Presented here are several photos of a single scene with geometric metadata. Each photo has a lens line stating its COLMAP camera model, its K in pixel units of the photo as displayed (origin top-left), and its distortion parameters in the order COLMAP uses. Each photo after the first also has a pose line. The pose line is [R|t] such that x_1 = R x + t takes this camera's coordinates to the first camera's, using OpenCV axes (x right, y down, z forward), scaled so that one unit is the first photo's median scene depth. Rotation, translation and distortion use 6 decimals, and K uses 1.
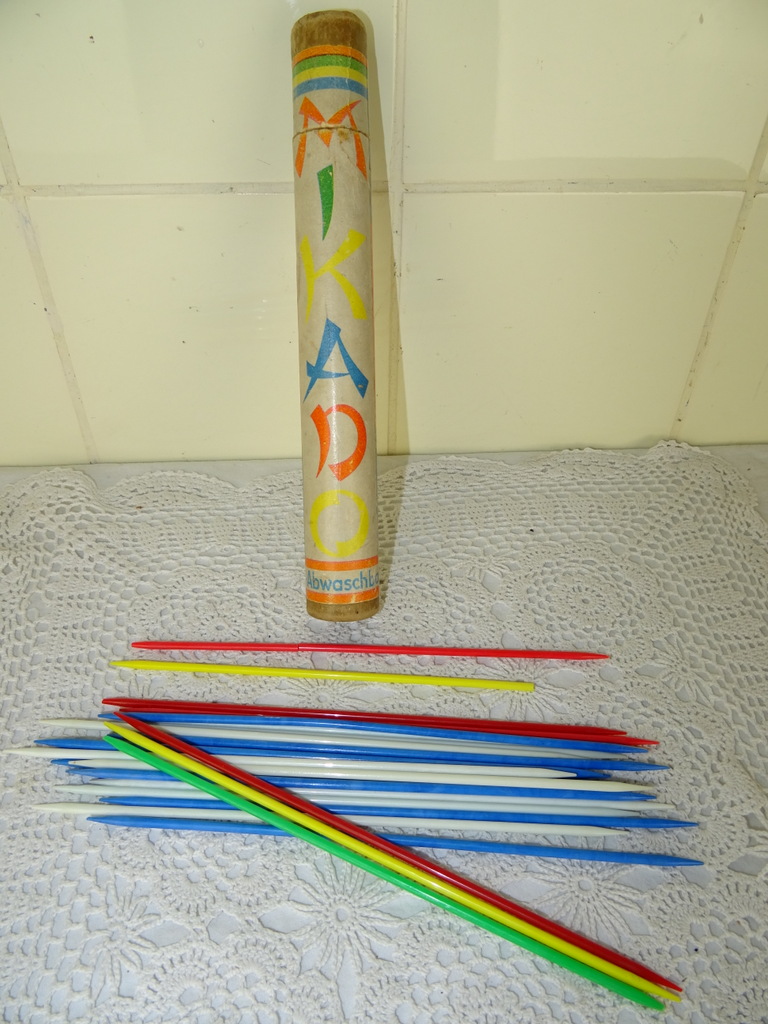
lens RADIAL K [[727.0, 0, 382.8], [0, 727.0, 501.9], [0, 0, 1]] dist [0.015822, -0.037747]
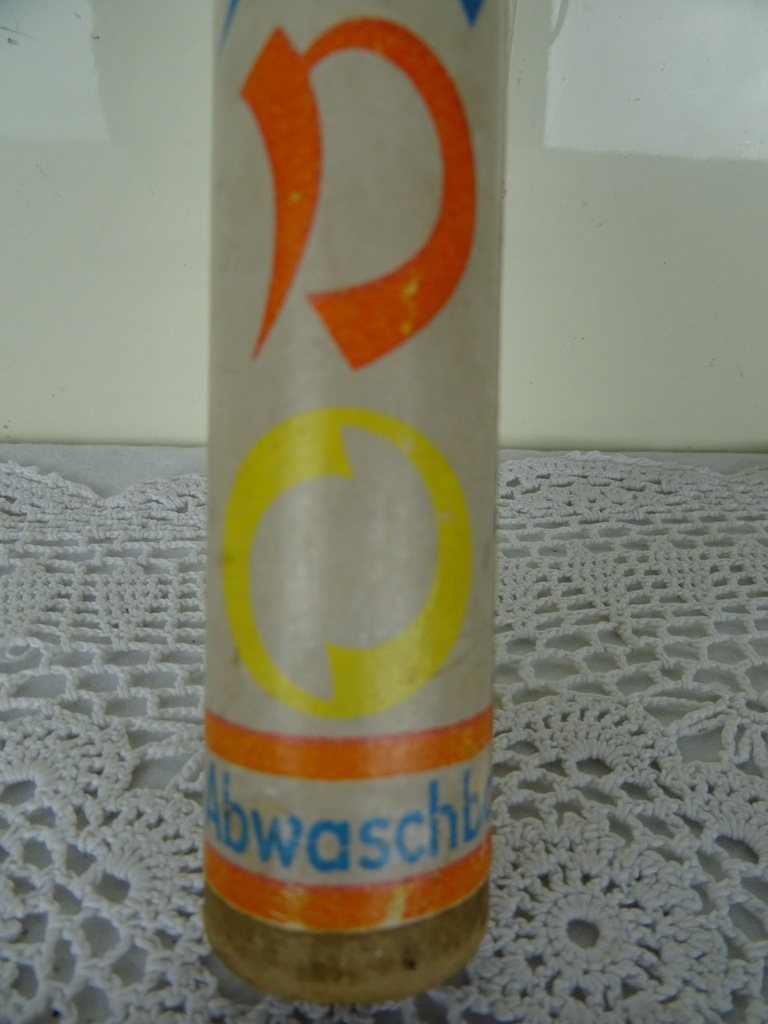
lens RADIAL K [[727.0, 0, 384.7], [0, 727.0, 511.8], [0, 0, 1]] dist [0.015822, -0.037747]
pose [[0.999540, 0.030211, -0.002562, -0.042818], [-0.030315, 0.994283, -0.102383, 0.032134], [-0.000546, 0.102414, 0.994742, 0.687977]]
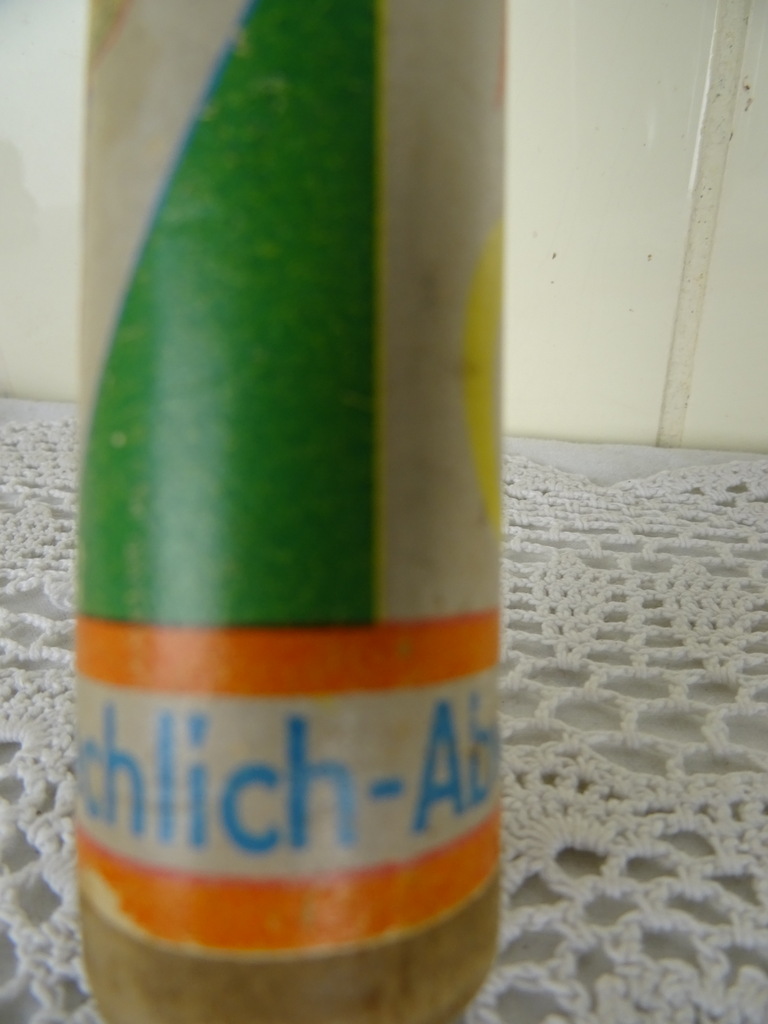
lens RADIAL K [[727.0, 0, 384.9], [0, 727.0, 514.4], [0, 0, 1]] dist [0.015822, -0.037747]
pose [[0.941355, 0.116085, -0.316820, -0.003188], [-0.169194, 0.974776, -0.145553, 0.057597], [0.291932, 0.190621, 0.937251, 0.794920]]
